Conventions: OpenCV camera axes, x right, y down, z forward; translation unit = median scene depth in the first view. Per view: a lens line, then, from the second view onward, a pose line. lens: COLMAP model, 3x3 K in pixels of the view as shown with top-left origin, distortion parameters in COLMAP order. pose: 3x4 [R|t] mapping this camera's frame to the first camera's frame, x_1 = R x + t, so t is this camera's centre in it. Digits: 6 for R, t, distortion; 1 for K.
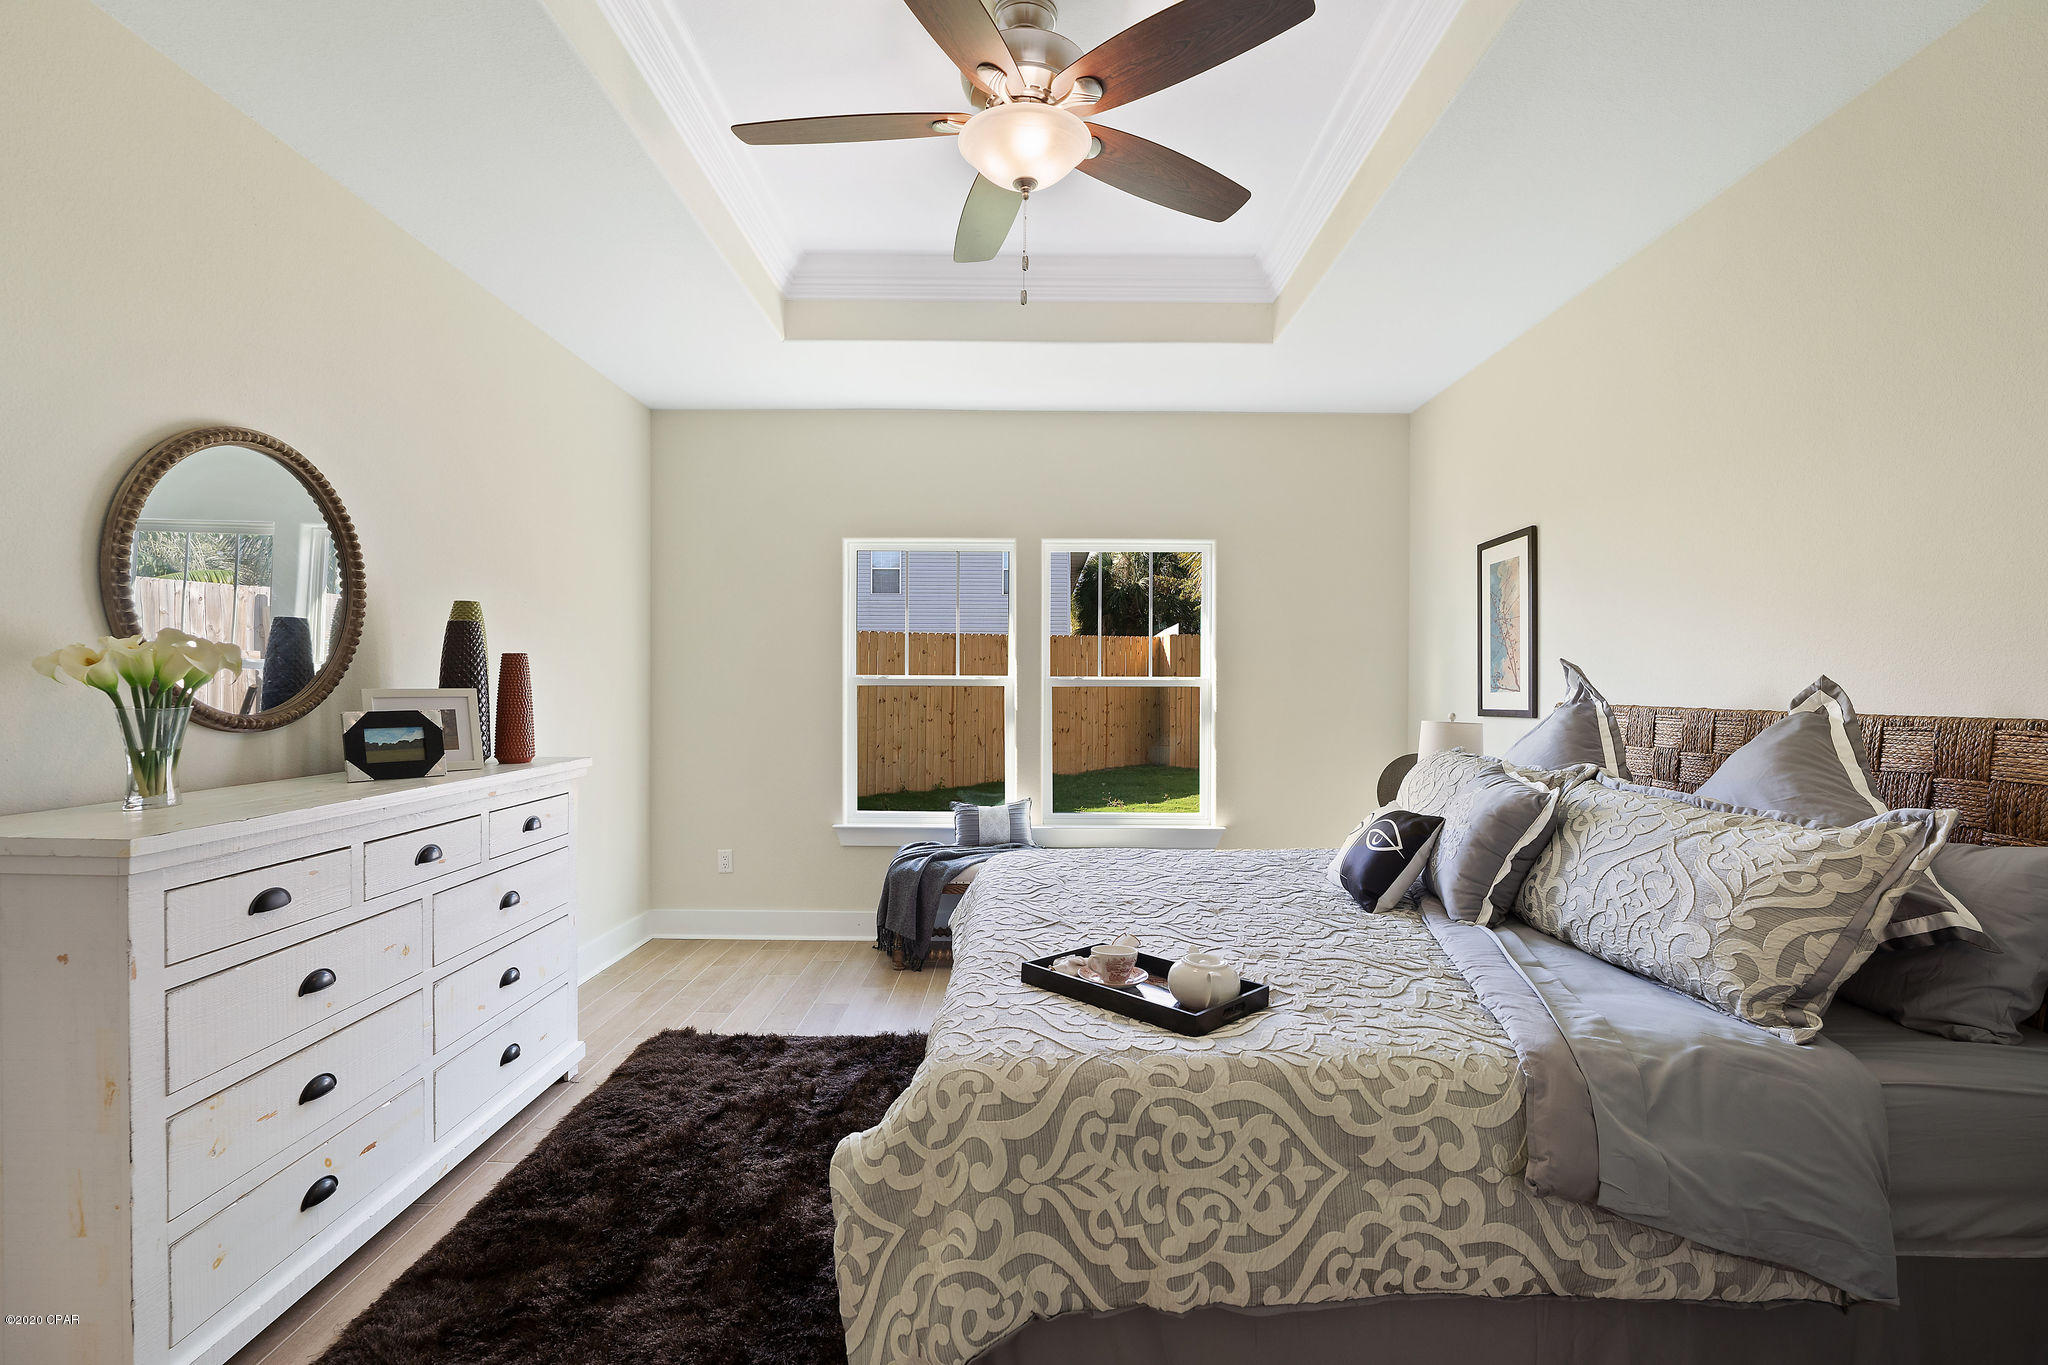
lens RADIAL K [[921.7, 0, 1026.8], [0, 921.7, 692.5], [0, 0, 1]] dist [-0.019098, 0.000652]
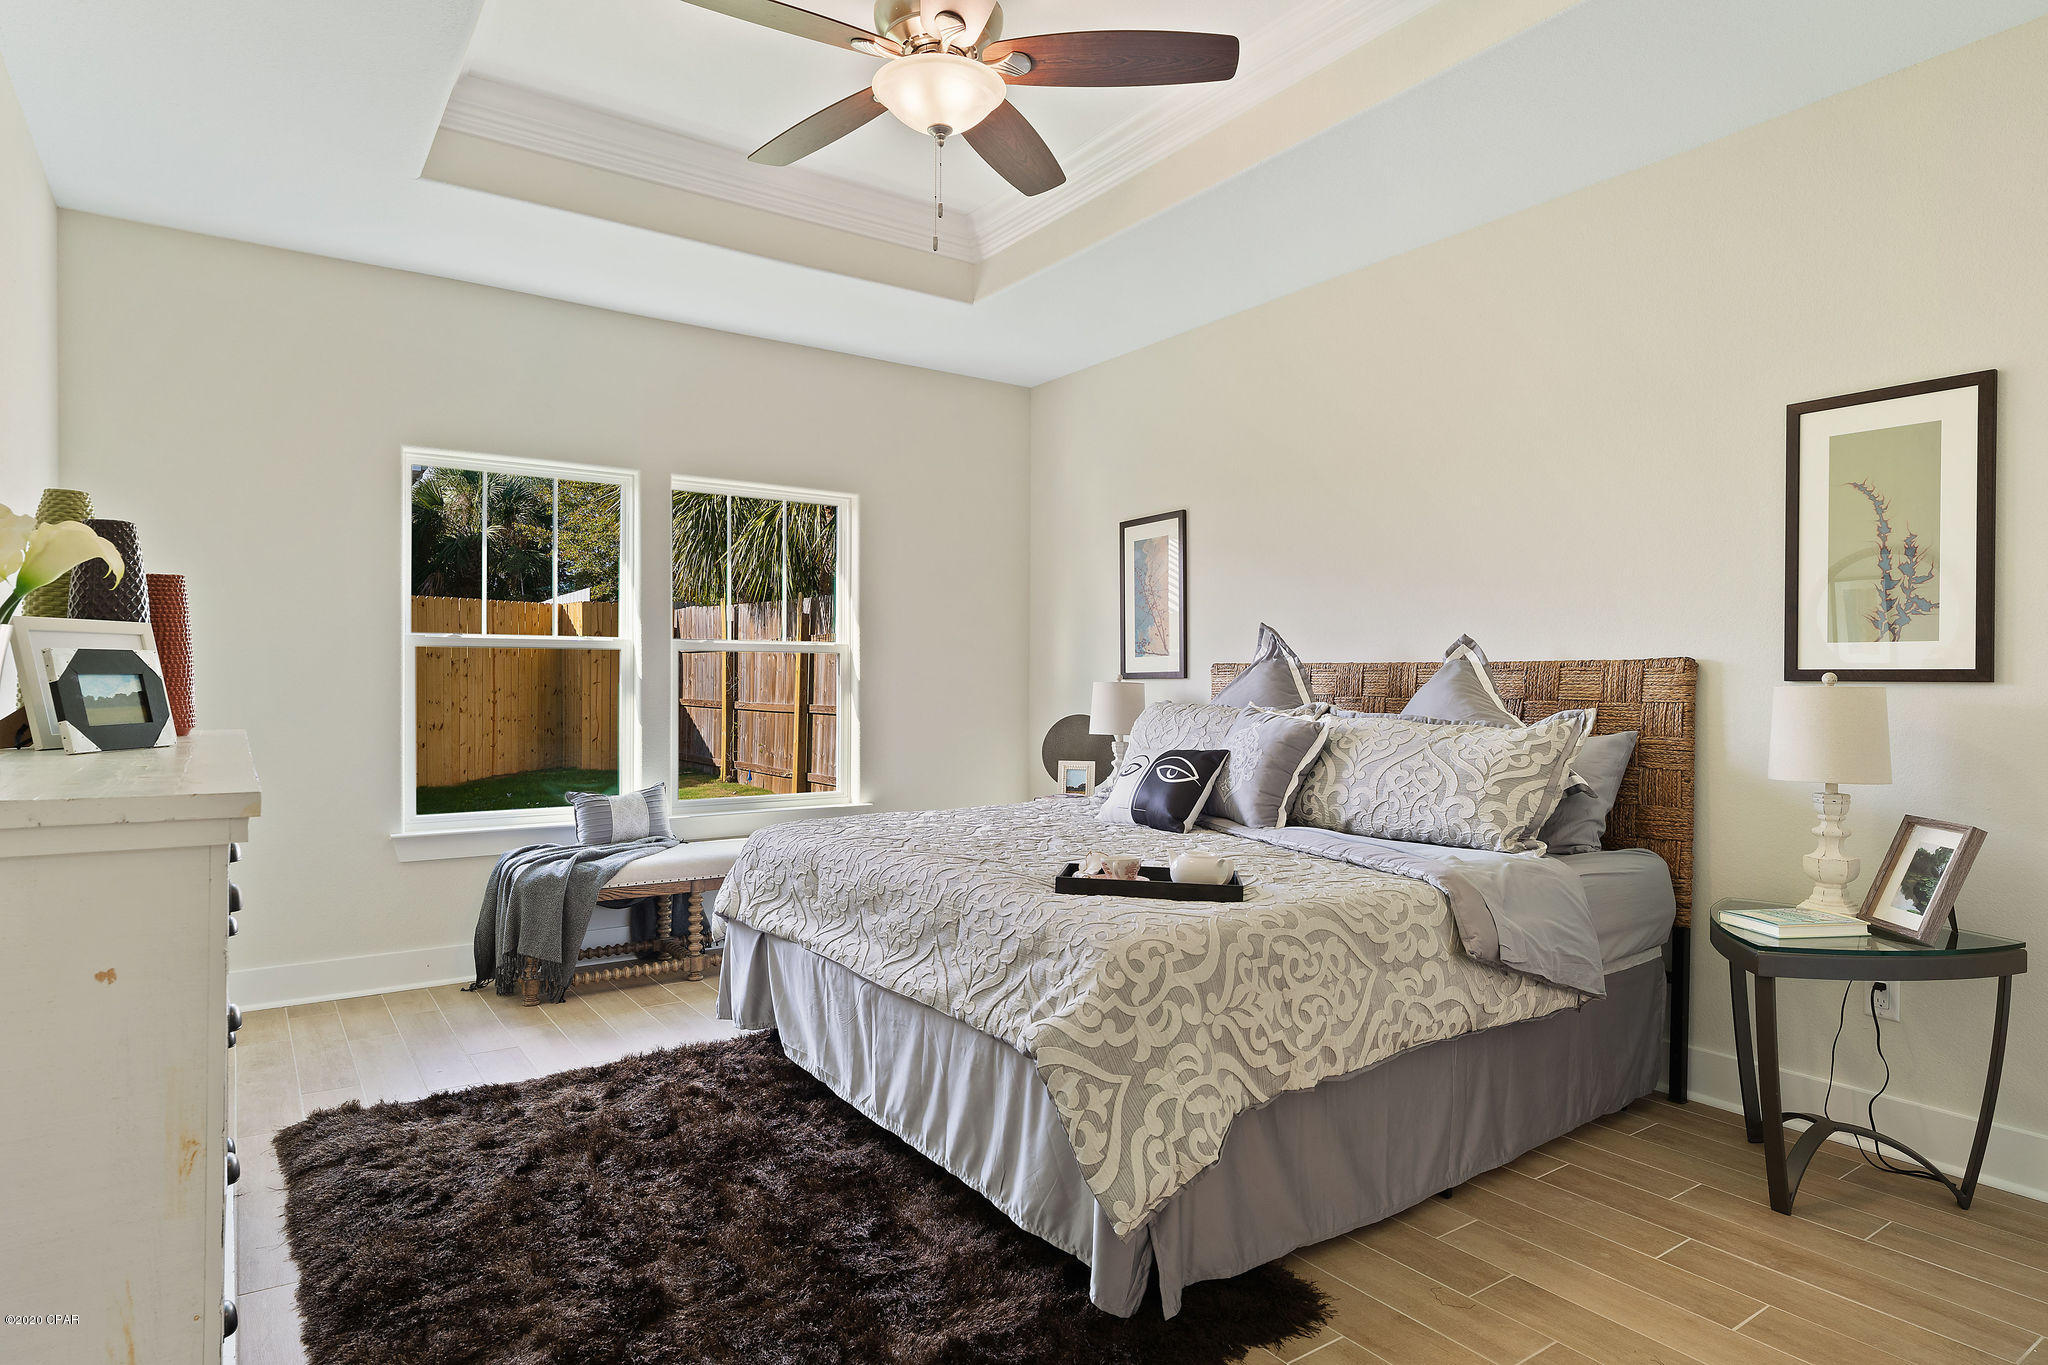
lens RADIAL K [[1135.2, 0, 1024.0], [0, 1135.2, 682.5], [0, 0, 1]] dist [0.001973, -0.000542]
pose [[0.820324, -0.003580, 0.571888, -0.971971], [0.003814, 0.999992, 0.000789, 0.072507], [-0.571887, 0.001533, 0.820331, -0.106352]]
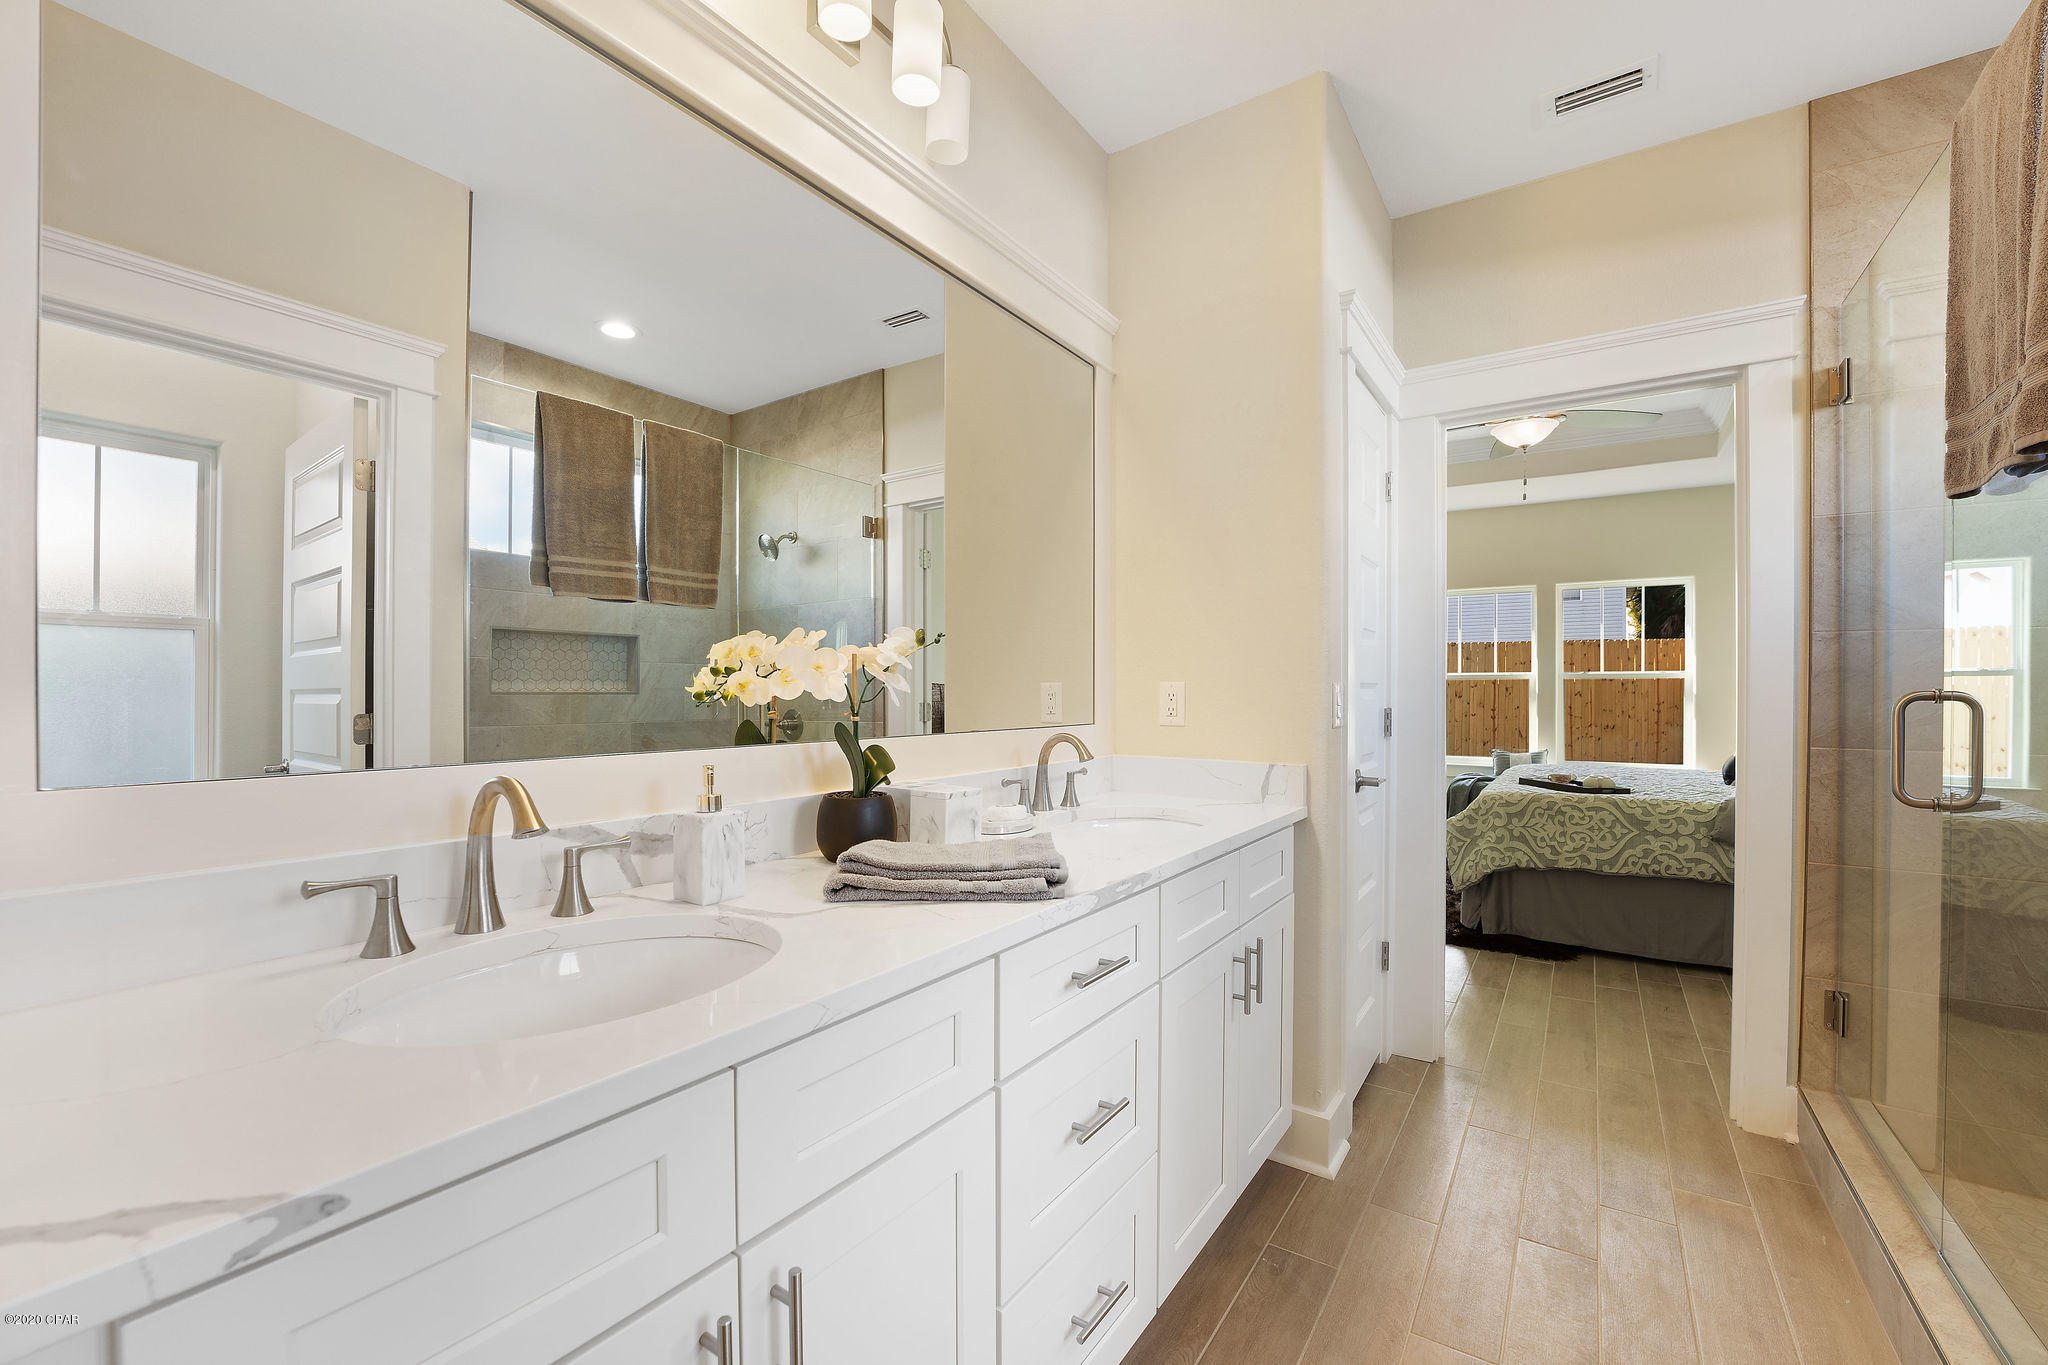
lens RADIAL K [[833.7, 0, 1023.9], [0, 833.7, 692.4], [0, 0, 1]] dist [-0.030483, 0.000004]
pose [[0.825161, -0.002411, -0.564892, 0.186033], [-0.002307, 0.999968, -0.007638, 0.091604], [0.564892, 0.007605, 0.825129, -2.026812]]
